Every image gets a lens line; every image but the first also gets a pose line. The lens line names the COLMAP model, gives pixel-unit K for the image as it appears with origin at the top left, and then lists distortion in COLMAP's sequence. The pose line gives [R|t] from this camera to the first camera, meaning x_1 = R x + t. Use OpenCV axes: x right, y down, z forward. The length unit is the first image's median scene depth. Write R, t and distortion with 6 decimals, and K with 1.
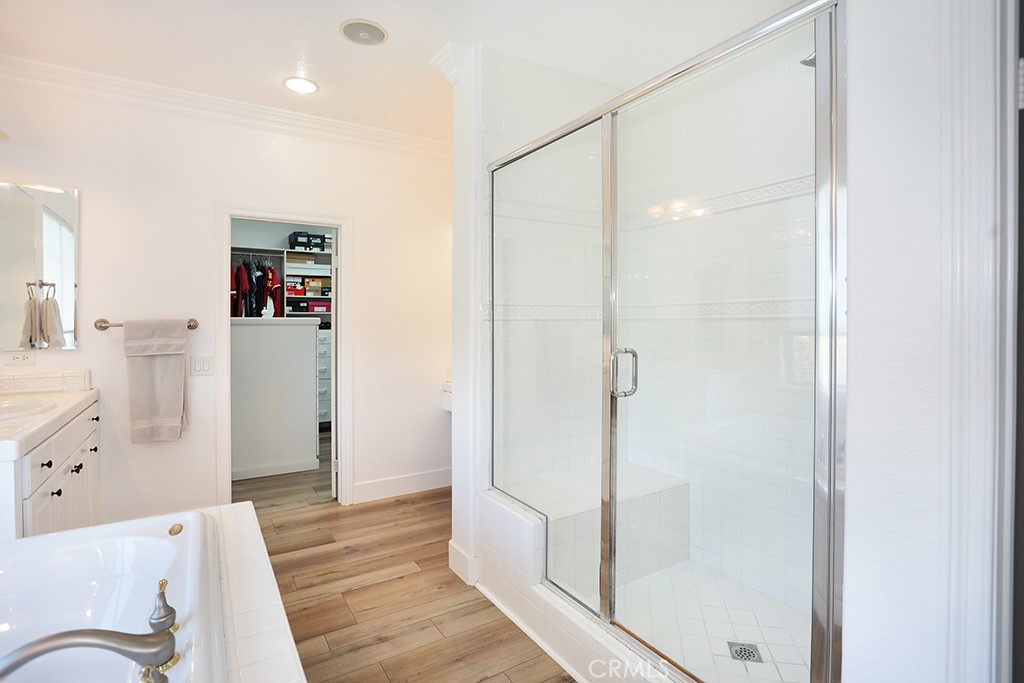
lens RADIAL K [[509.9, 0, 525.9], [0, 509.9, 325.6], [0, 0, 1]] dist [-0.029652, 0.005501]
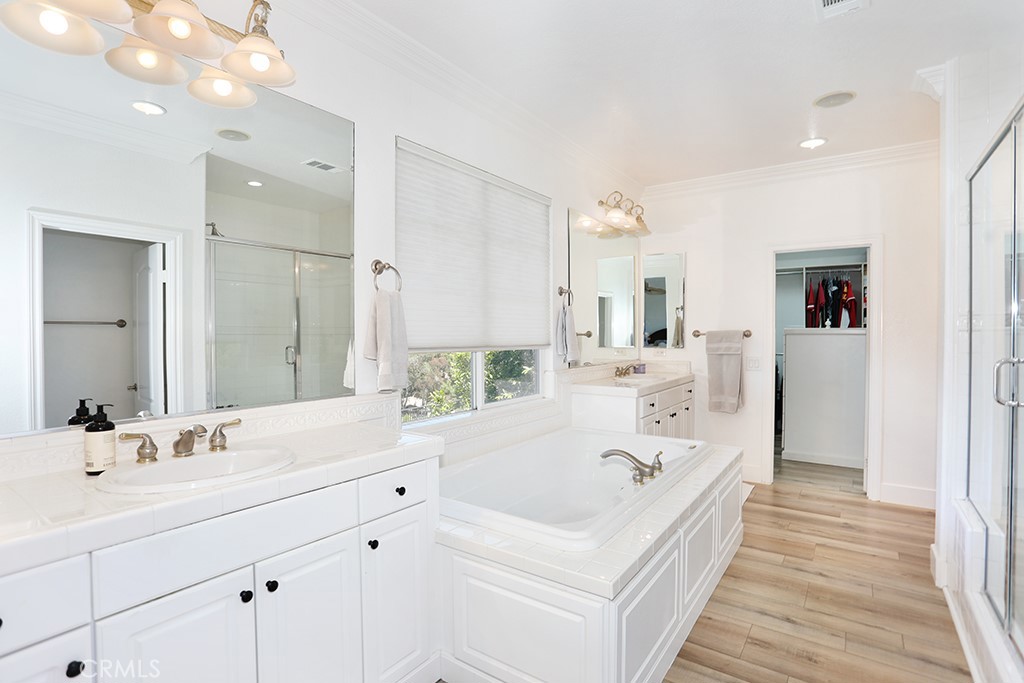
lens RADIAL K [[509.9, 0, 517.8], [0, 509.9, 337.3], [0, 0, 1]] dist [-0.029652, 0.005501]
pose [[0.407637, 0.013166, -0.913049, 0.317024], [-0.008157, 0.999909, 0.010777, -0.001670], [0.913108, 0.003055, 0.407707, -0.141874]]
